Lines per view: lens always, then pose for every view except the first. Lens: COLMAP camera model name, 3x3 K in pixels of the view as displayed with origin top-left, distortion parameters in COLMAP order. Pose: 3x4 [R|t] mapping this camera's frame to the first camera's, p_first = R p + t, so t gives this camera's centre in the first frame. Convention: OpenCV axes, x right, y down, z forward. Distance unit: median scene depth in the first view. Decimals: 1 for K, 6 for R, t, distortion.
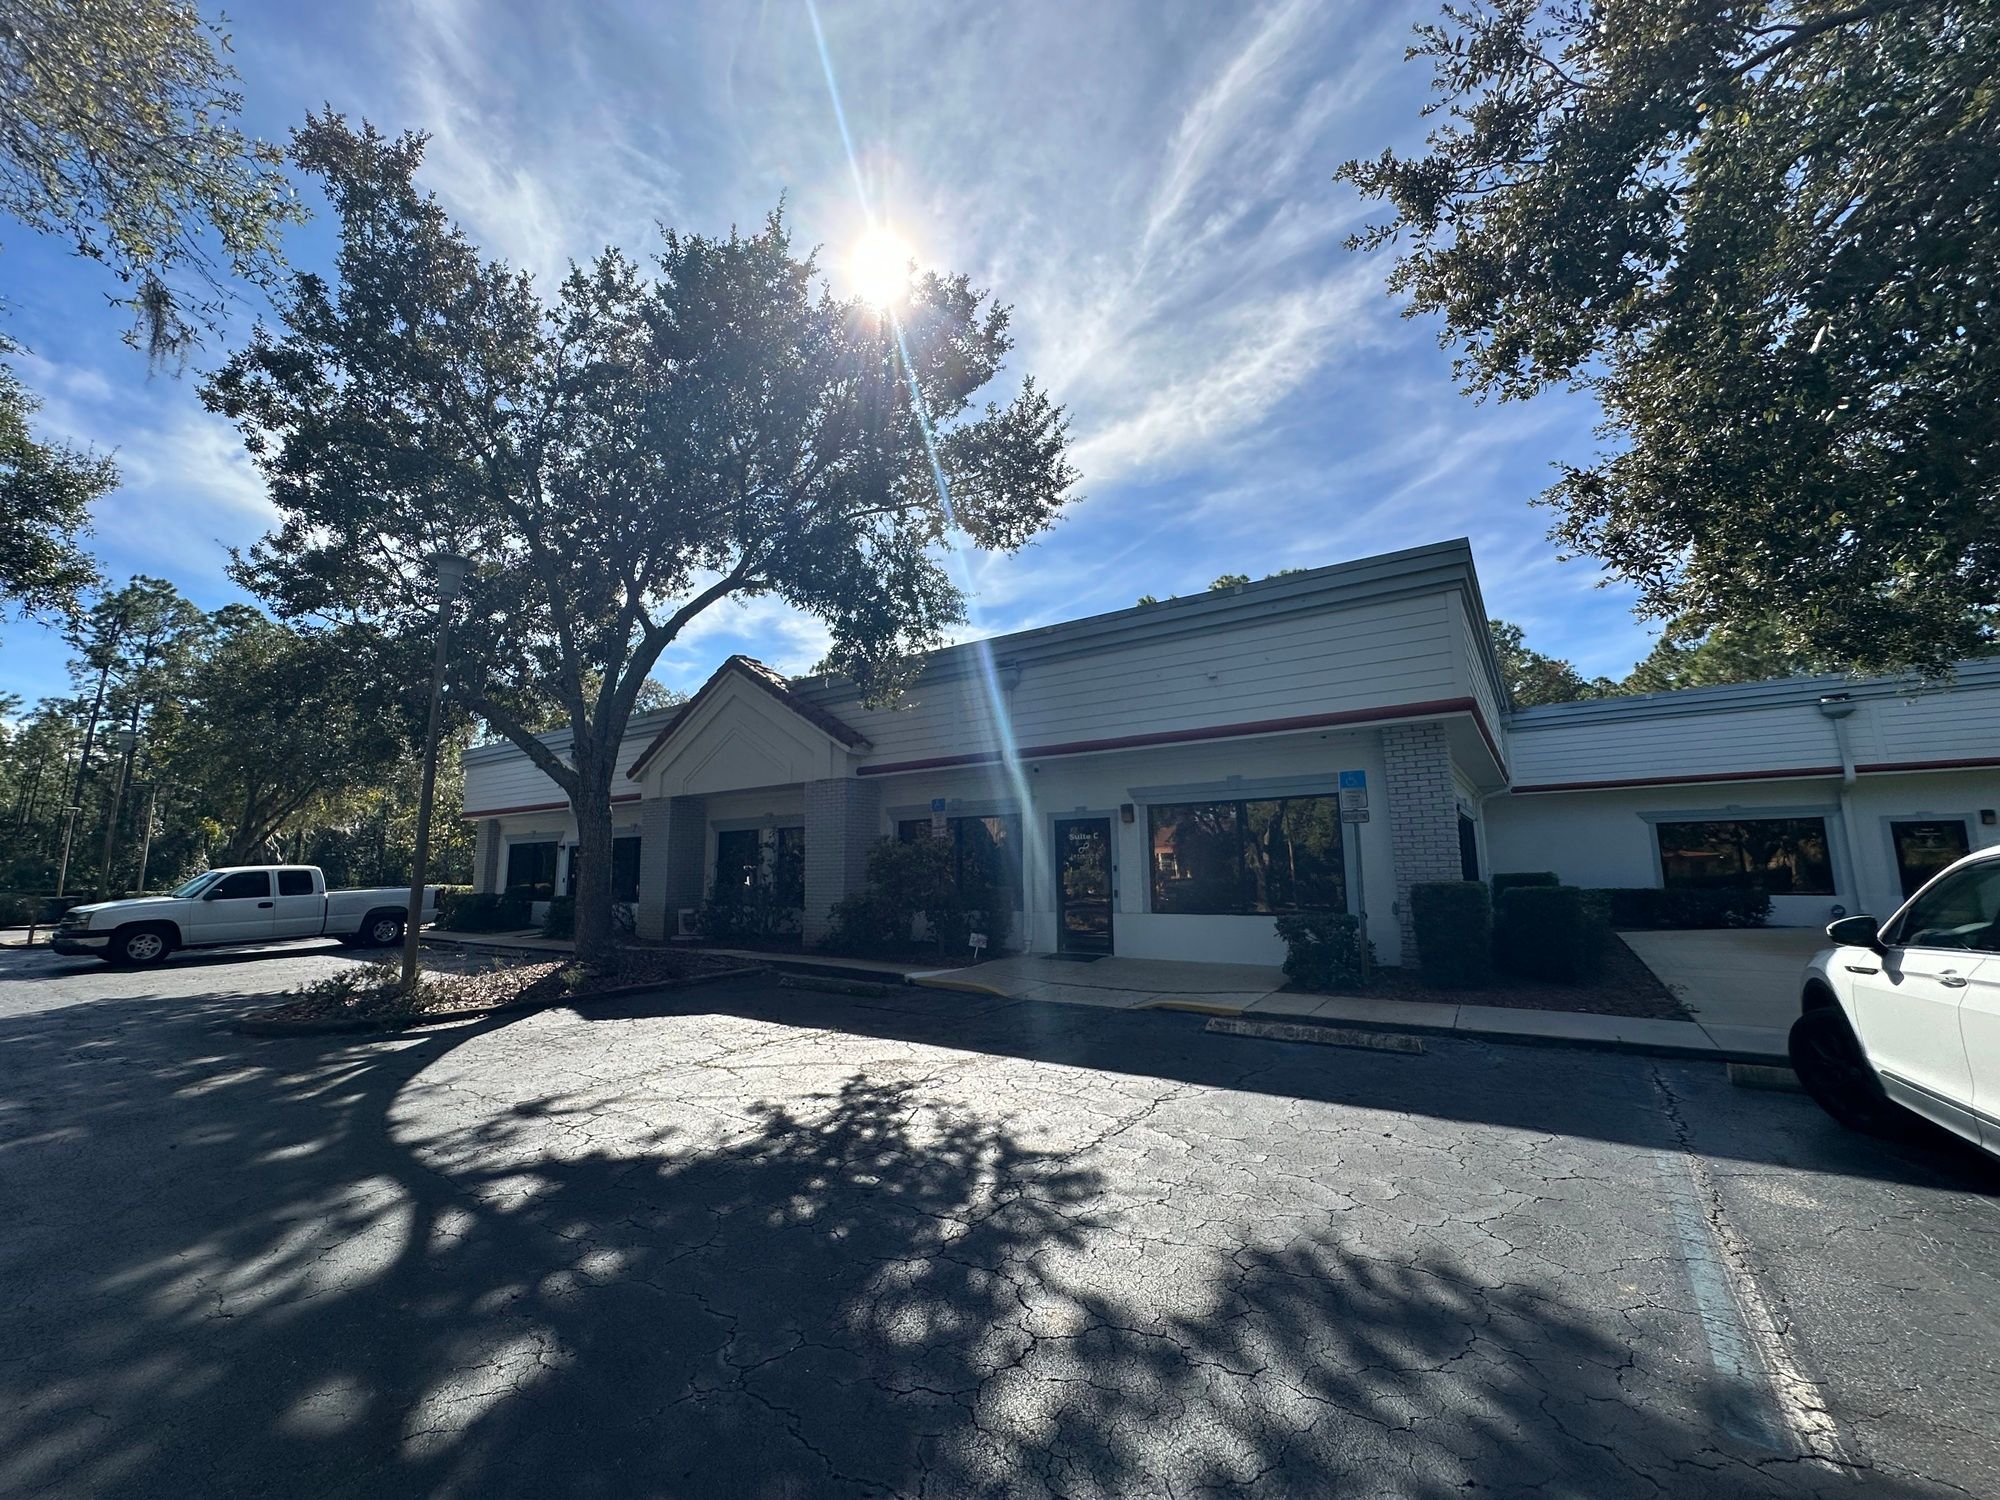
lens RADIAL K [[799.5, 0, 1000.0], [0, 799.5, 750.0], [0, 0, 1]] dist [-0.000278, 0.000263]
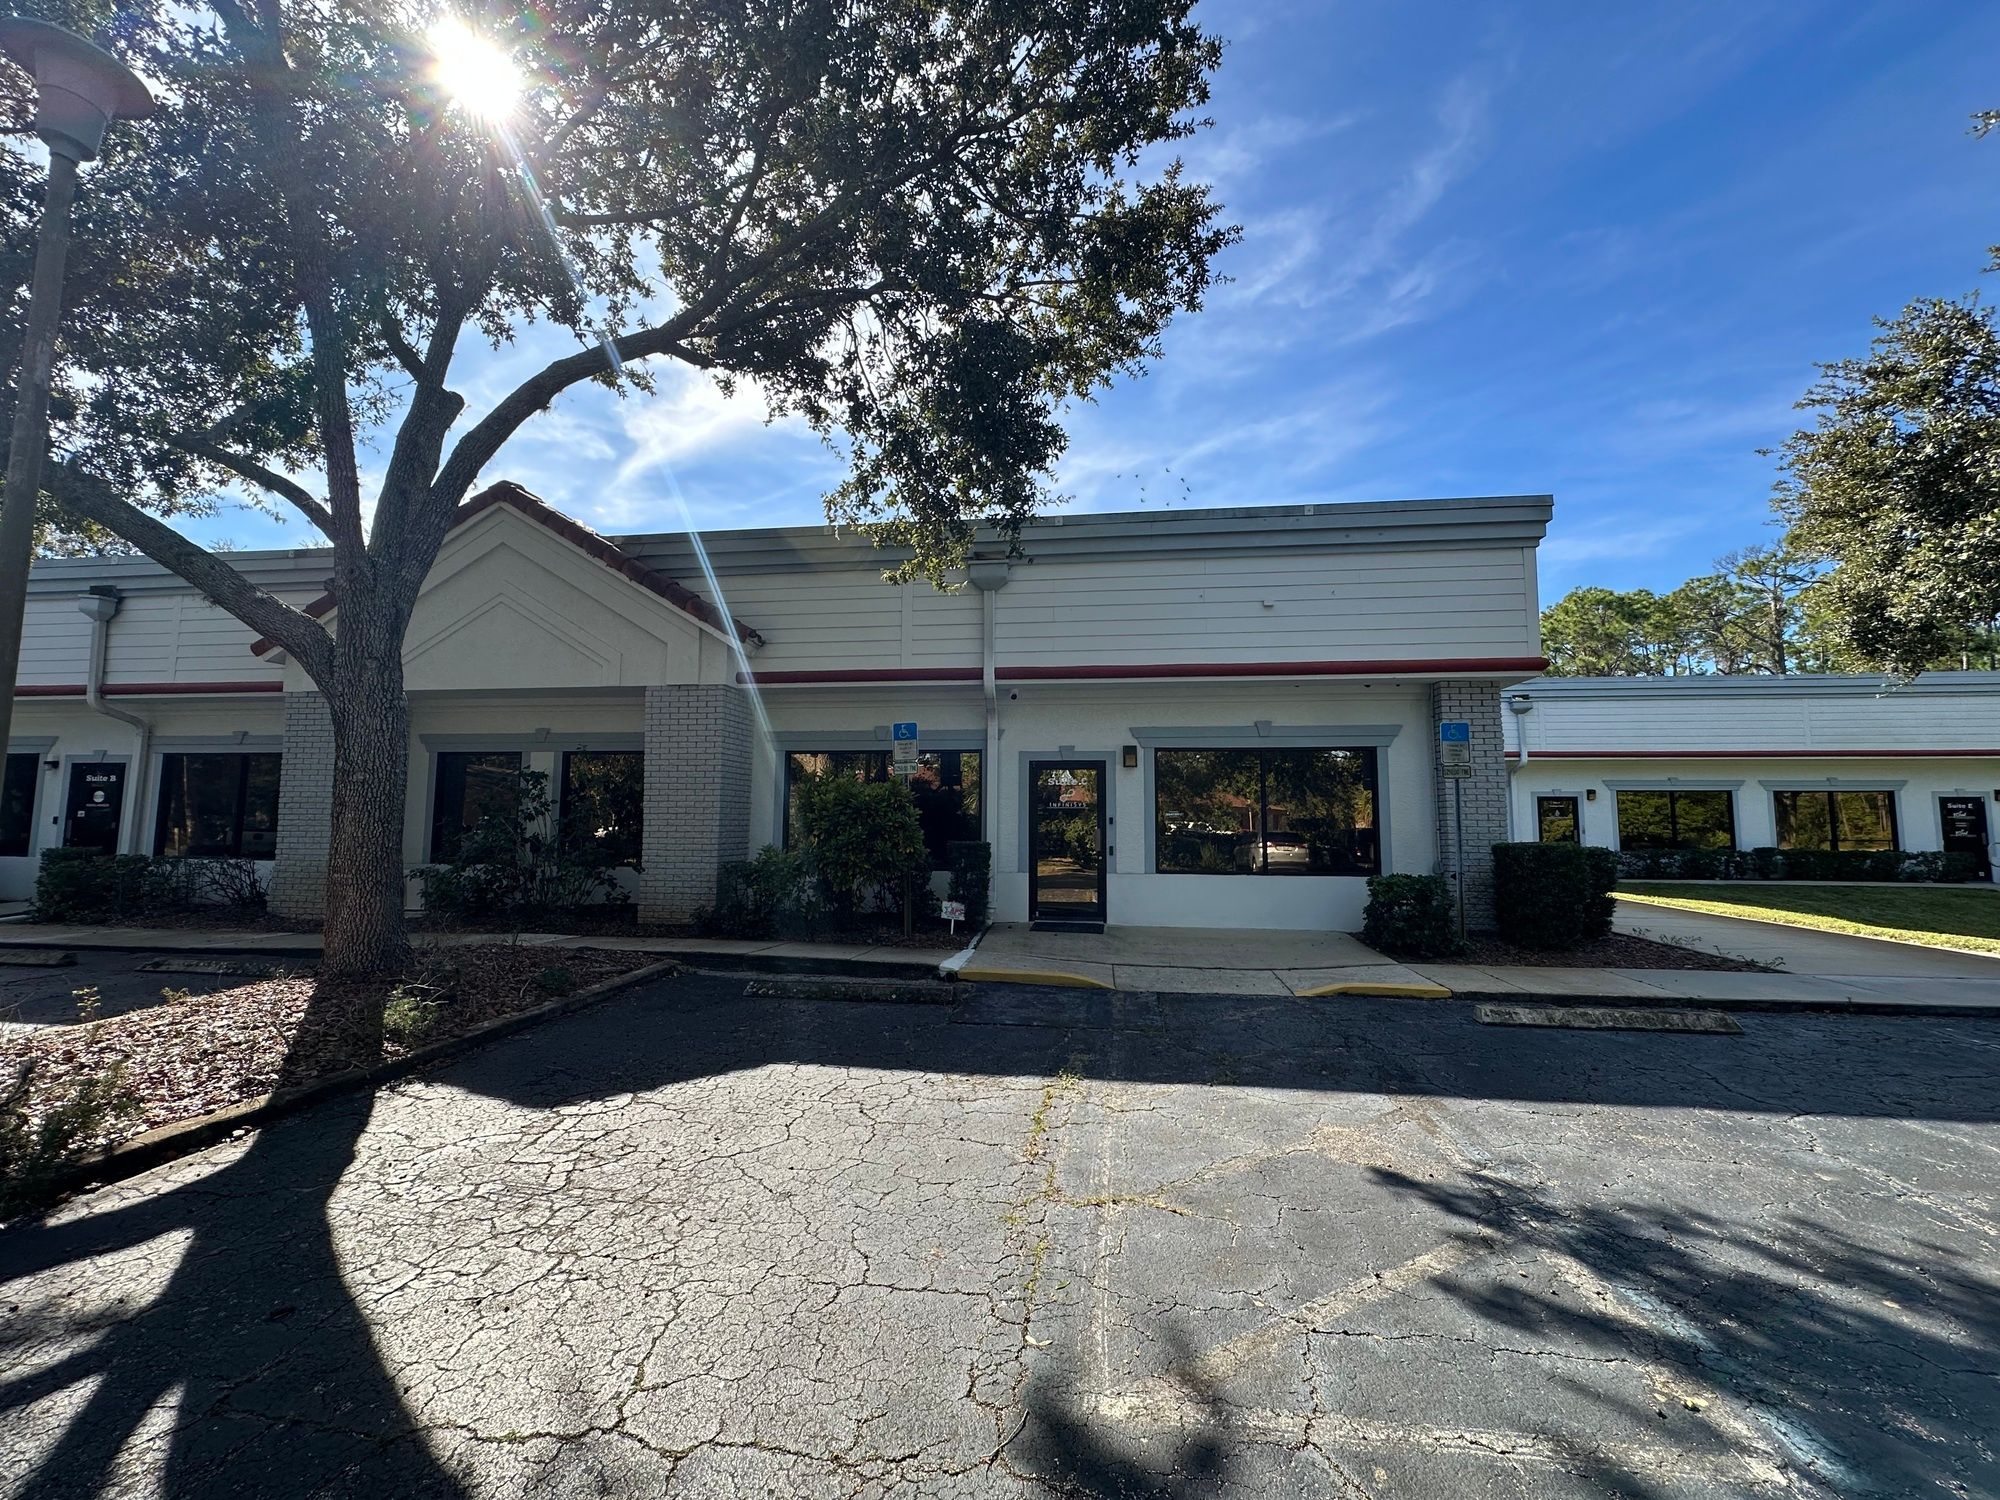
lens RADIAL K [[799.5, 0, 1000.0], [0, 799.5, 750.0], [0, 0, 1]] dist [-0.000278, 0.000263]
pose [[0.890804, 0.058748, 0.450573, -0.356844], [-0.086131, 0.995461, 0.040491, 0.051999], [-0.446149, -0.074877, 0.891821, 0.320438]]
